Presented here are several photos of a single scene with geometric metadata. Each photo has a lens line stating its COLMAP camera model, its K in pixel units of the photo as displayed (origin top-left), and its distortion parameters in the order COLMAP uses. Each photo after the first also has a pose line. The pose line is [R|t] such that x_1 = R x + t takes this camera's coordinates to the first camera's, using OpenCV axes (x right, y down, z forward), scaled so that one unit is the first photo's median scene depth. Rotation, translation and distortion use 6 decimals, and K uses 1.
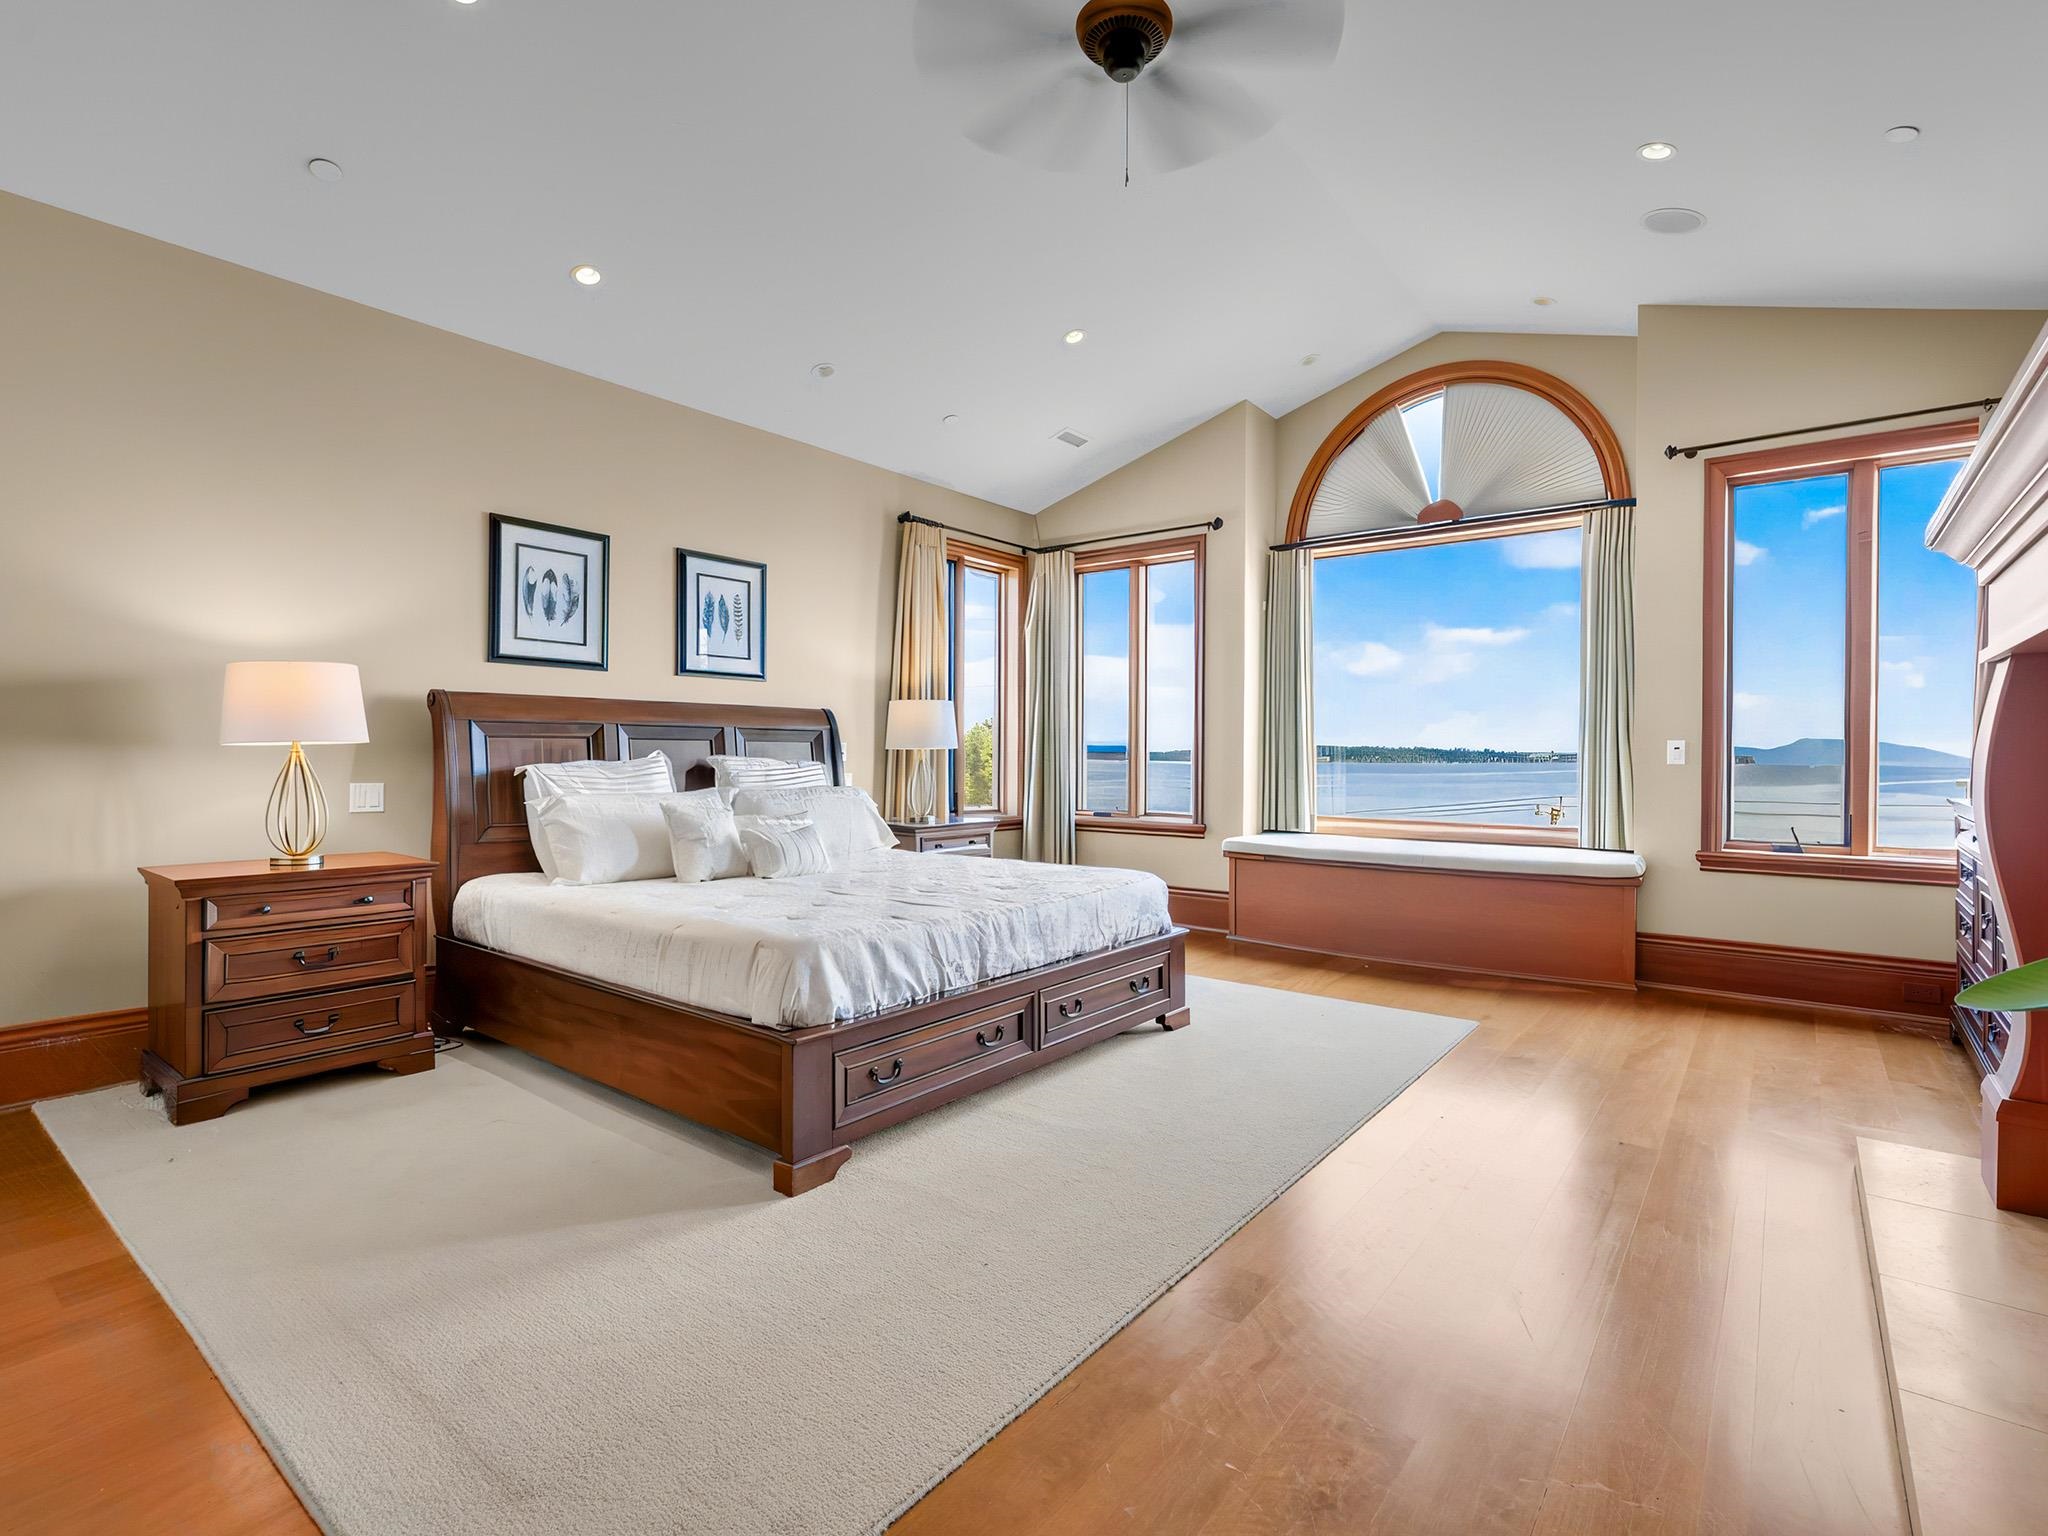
lens RADIAL K [[974.4, 0, 1042.0], [0, 974.4, 754.3], [0, 0, 1]] dist [0.002378, 0.001851]
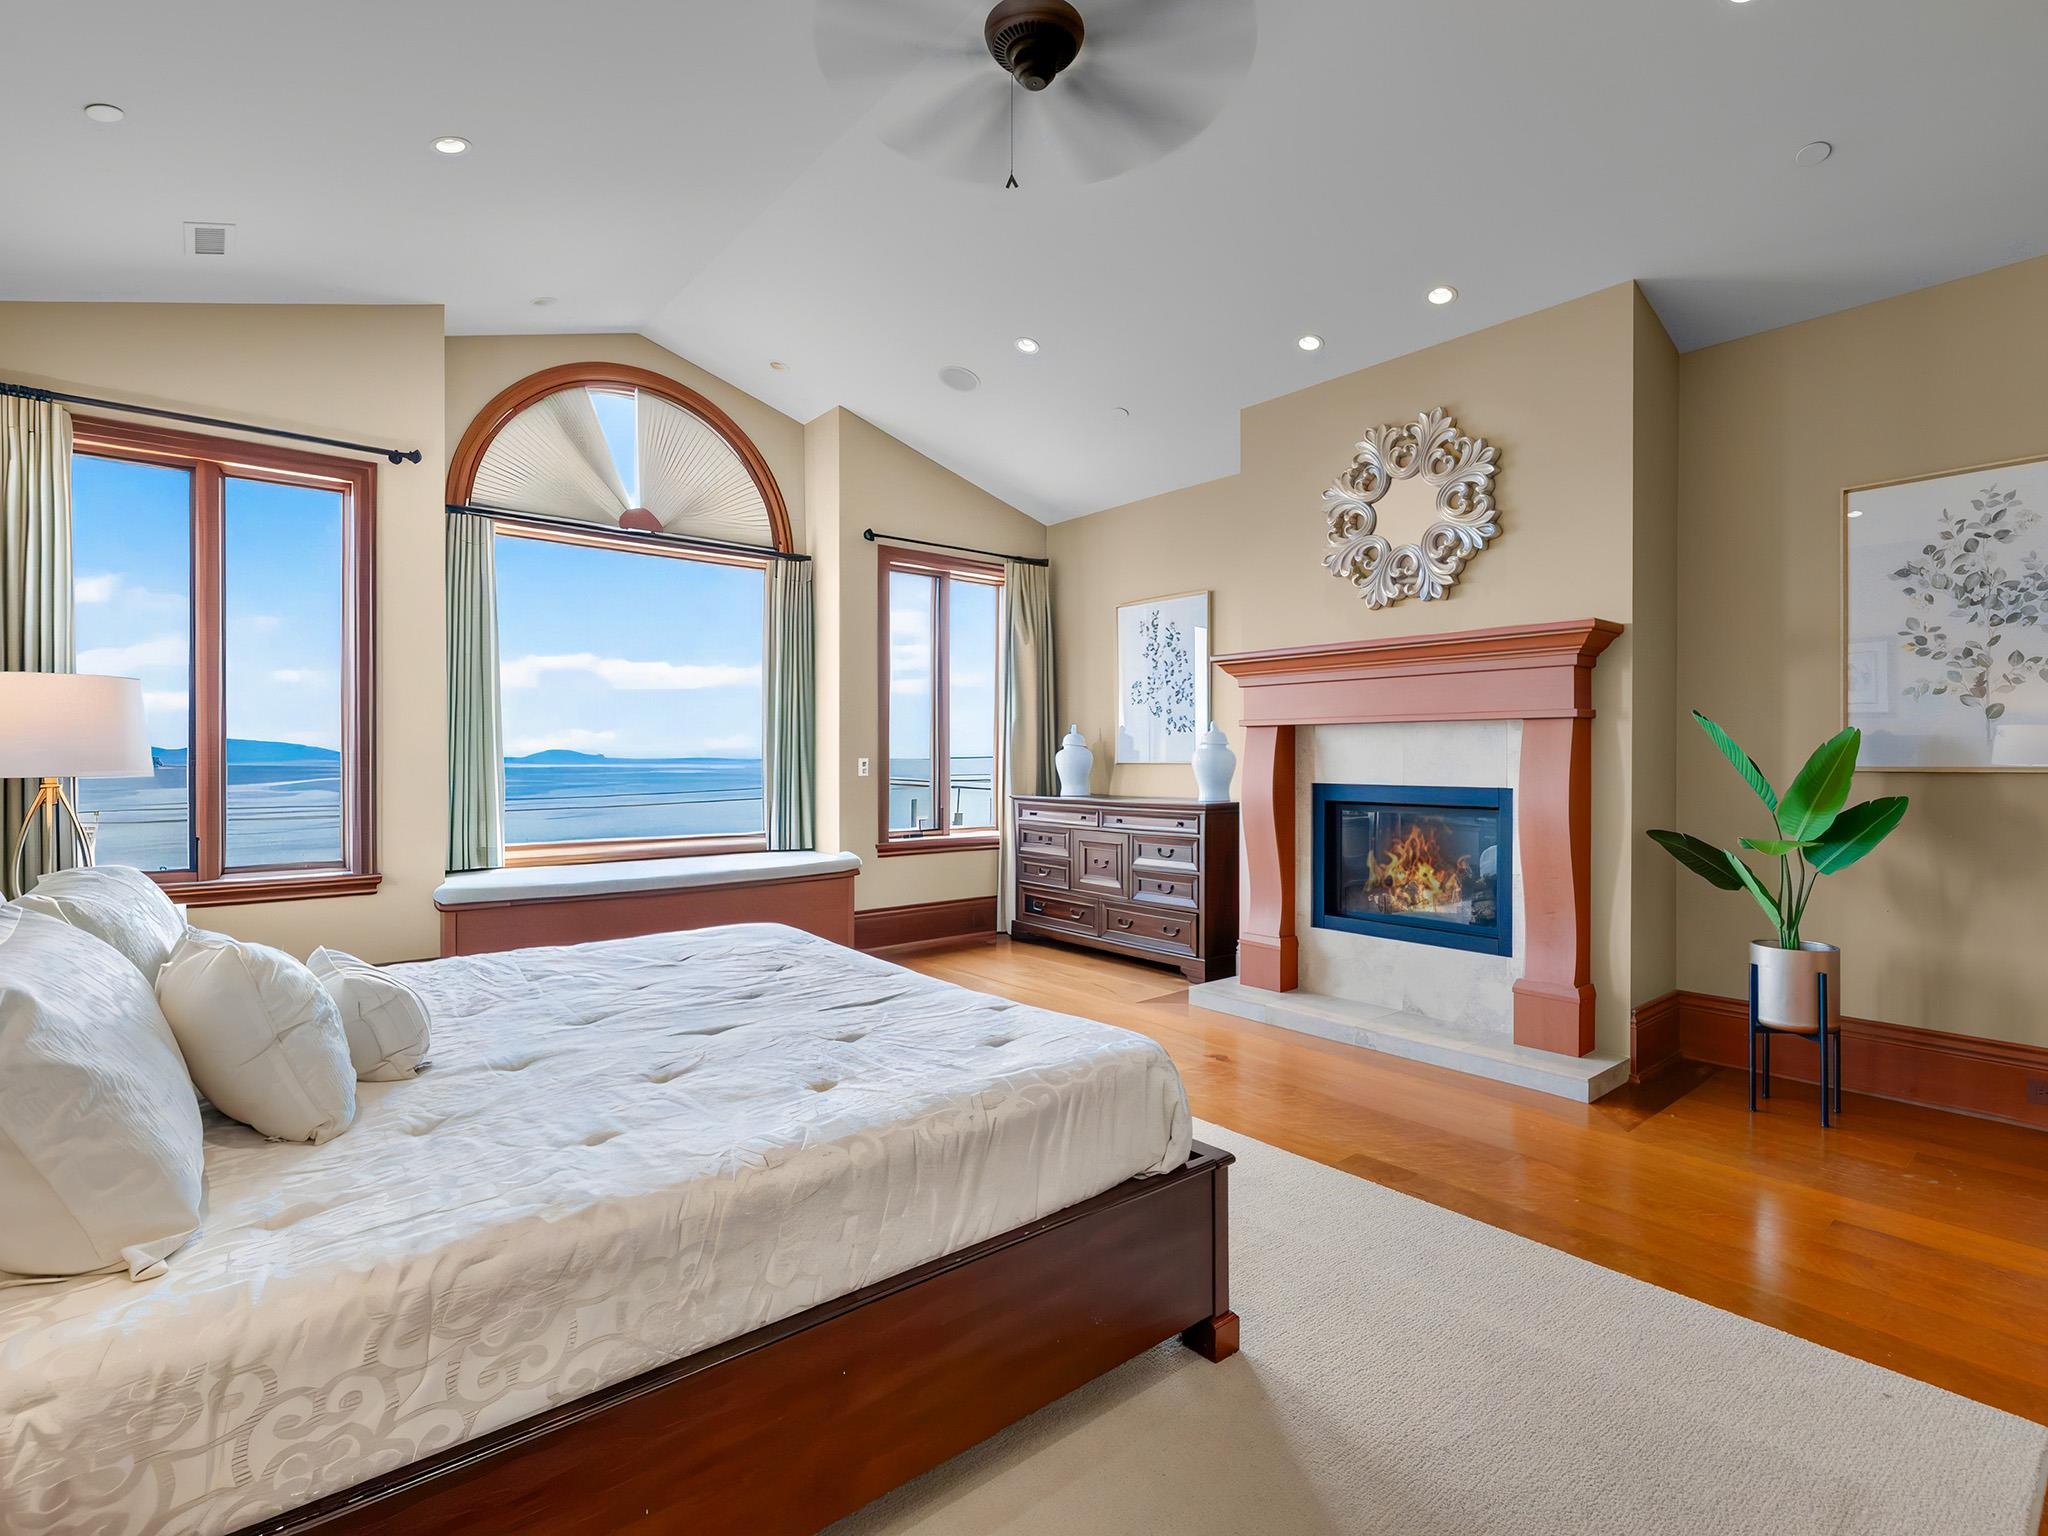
lens RADIAL K [[974.4, 0, 1042.0], [0, 974.4, 754.3], [0, 0, 1]] dist [0.002378, 0.001851]
pose [[0.221921, 0.000344, 0.975065, -0.473631], [-0.000662, 1.000000, -0.000202, -0.016577], [-0.975064, -0.000600, 0.221921, 0.418995]]
